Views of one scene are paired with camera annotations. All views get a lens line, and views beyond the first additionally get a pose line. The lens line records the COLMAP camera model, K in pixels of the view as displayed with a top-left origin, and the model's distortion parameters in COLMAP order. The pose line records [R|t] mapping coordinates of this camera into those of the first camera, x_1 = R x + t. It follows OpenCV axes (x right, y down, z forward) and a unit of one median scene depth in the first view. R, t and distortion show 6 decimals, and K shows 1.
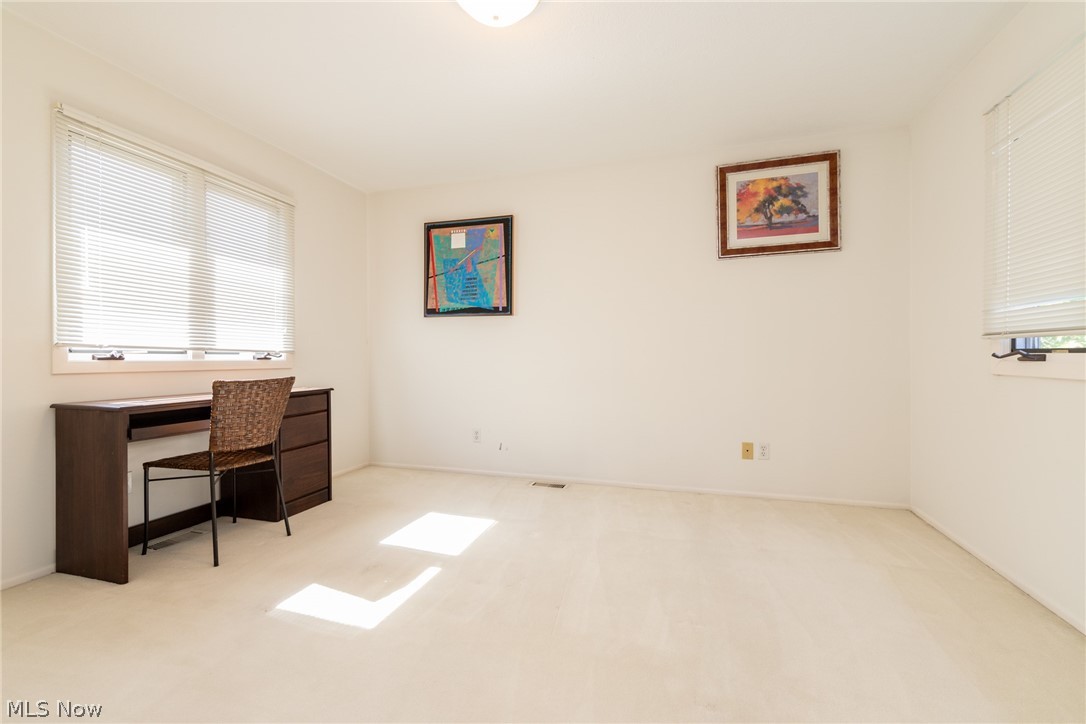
lens RADIAL K [[475.3, 0, 540.1], [0, 475.3, 359.0], [0, 0, 1]] dist [0.003589, -0.000318]
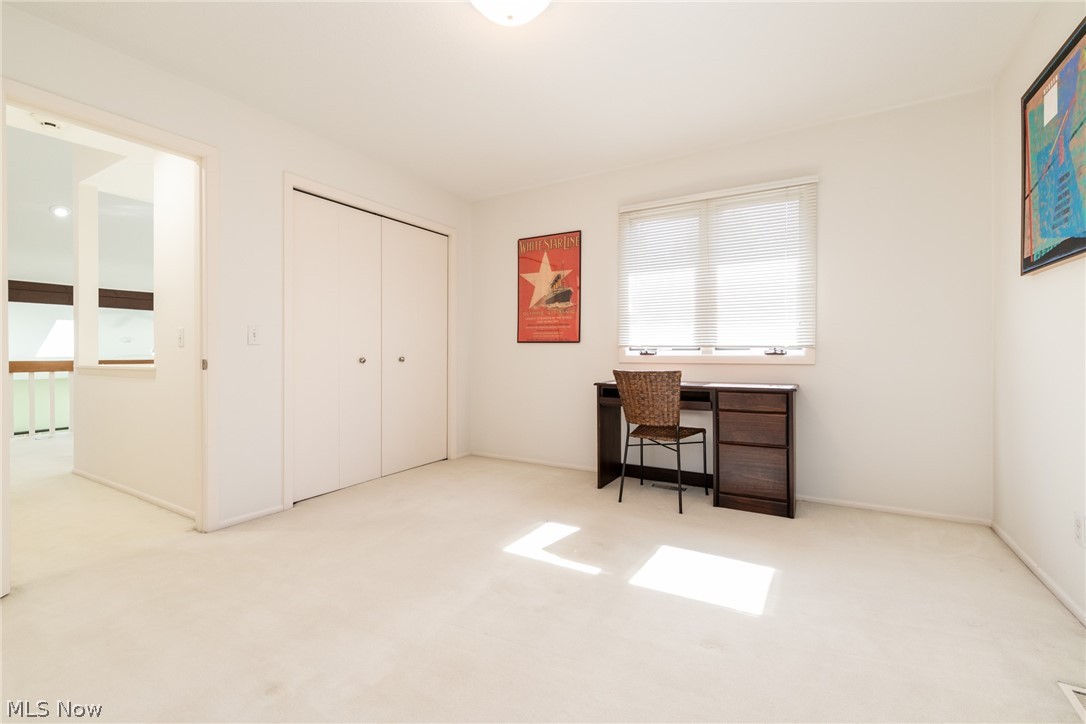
lens RADIAL K [[475.3, 0, 541.1], [0, 475.3, 357.7], [0, 0, 1]] dist [0.003589, -0.000318]
pose [[-0.241285, 0.009511, -0.970408, 0.583330], [0.001110, 0.999954, 0.009524, -0.003488], [0.970454, 0.001221, -0.241284, 0.882724]]
